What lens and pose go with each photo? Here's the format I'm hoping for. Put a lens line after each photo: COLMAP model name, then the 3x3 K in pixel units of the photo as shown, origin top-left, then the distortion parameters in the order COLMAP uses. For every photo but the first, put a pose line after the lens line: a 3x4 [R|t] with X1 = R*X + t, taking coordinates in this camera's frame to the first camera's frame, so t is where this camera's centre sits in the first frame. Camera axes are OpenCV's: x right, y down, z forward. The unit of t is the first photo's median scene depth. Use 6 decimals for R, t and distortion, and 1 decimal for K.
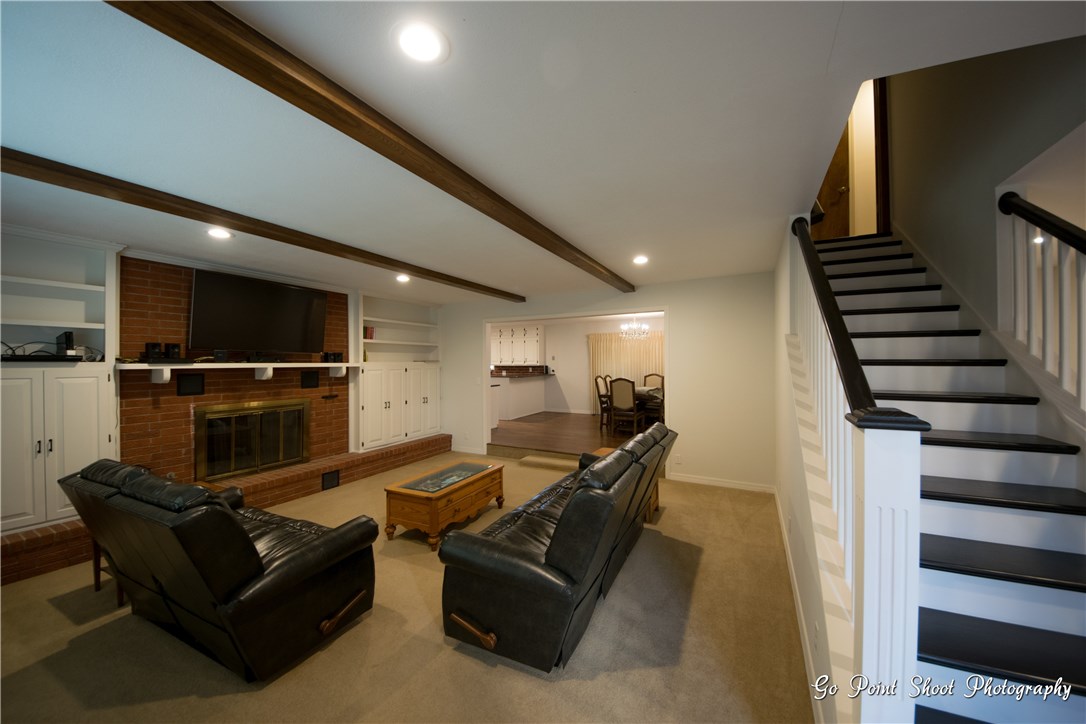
lens RADIAL K [[391.0, 0, 543.0], [0, 391.0, 362.0], [0, 0, 1]] dist [0.030403, -0.020291]
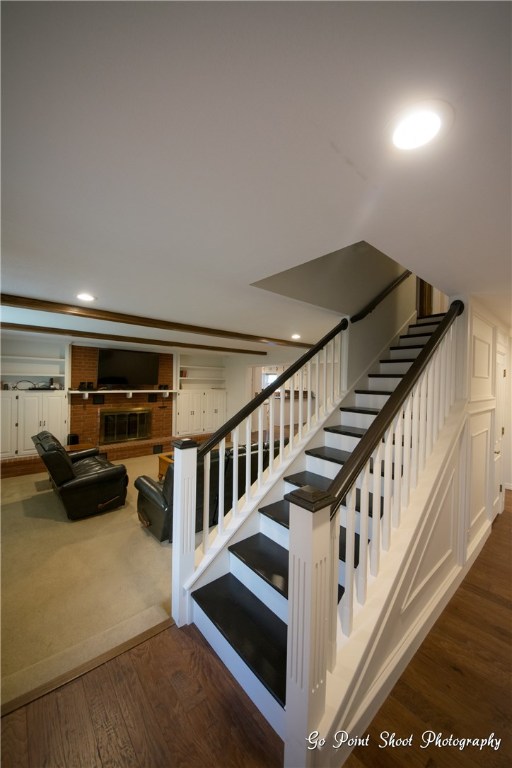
lens RADIAL K [[276.5, 0, 256.0], [0, 276.5, 384.0], [0, 0, 1]] dist [0.030403, -0.020291]
pose [[0.923846, 0.021905, -0.382136, 0.503967], [-0.018705, 0.999752, 0.012087, -0.063812], [0.382306, -0.004019, 0.924027, -0.115003]]
